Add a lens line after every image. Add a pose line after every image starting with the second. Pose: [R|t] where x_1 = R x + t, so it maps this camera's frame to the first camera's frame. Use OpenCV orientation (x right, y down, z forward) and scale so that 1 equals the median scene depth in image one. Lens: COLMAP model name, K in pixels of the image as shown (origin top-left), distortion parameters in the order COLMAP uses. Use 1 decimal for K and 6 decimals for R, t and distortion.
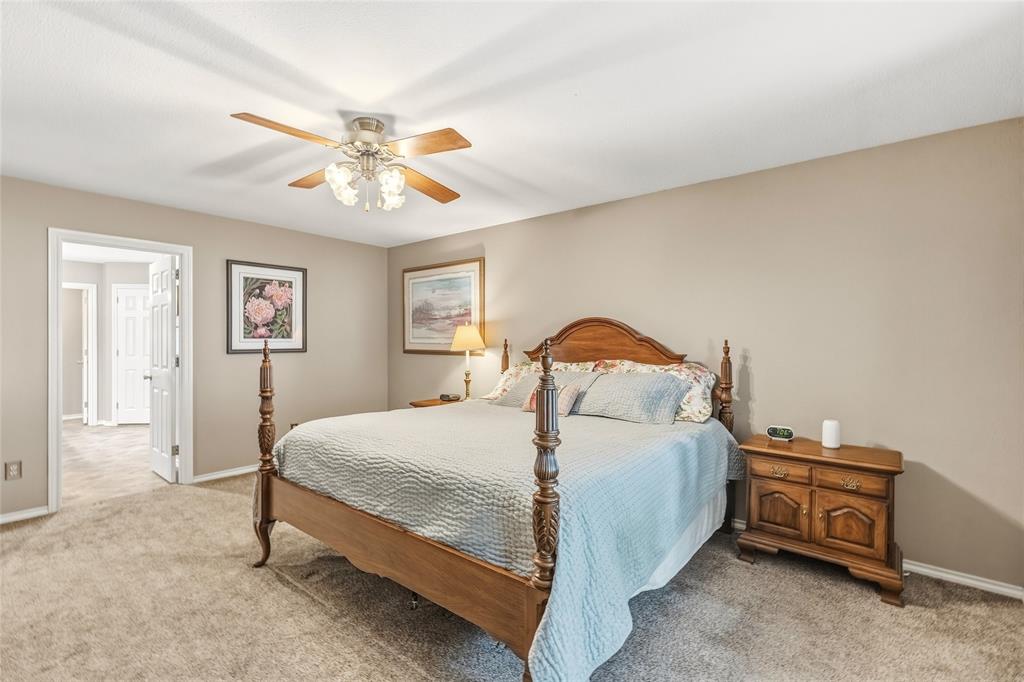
lens RADIAL K [[458.8, 0, 512.0], [0, 458.8, 341.0], [0, 0, 1]] dist [0.003425, 0.000112]
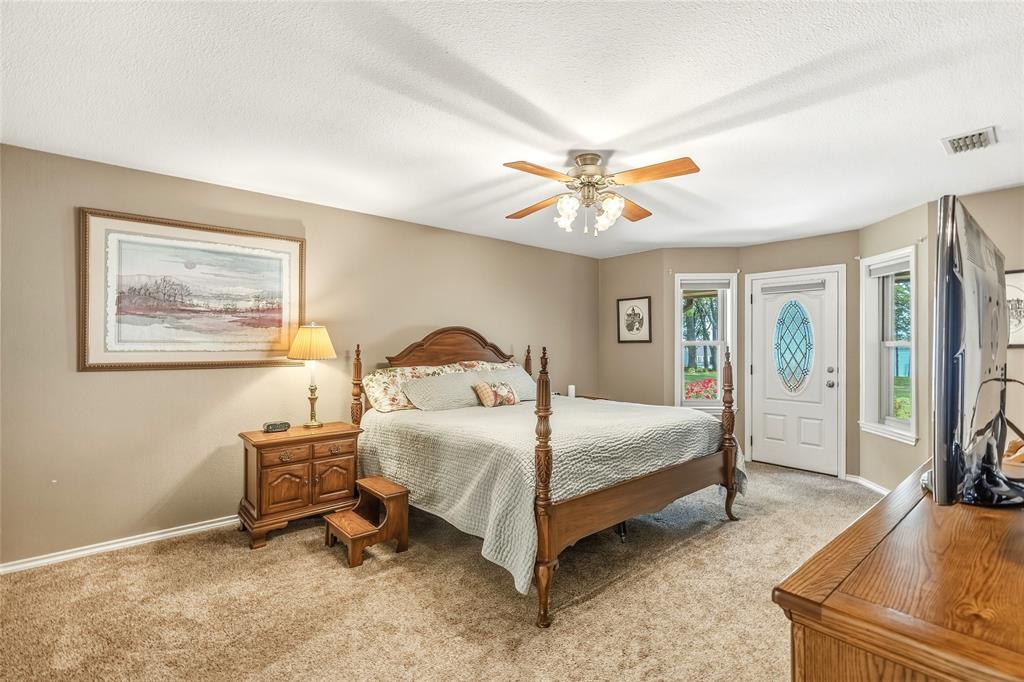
lens RADIAL K [[458.8, 0, 512.0], [0, 458.8, 341.0], [0, 0, 1]] dist [0.003425, 0.000112]
pose [[0.178852, 0.004905, 0.983864, -0.798787], [-0.000202, 0.999988, -0.004949, -0.005810], [-0.983876, 0.000687, 0.178851, 0.532934]]
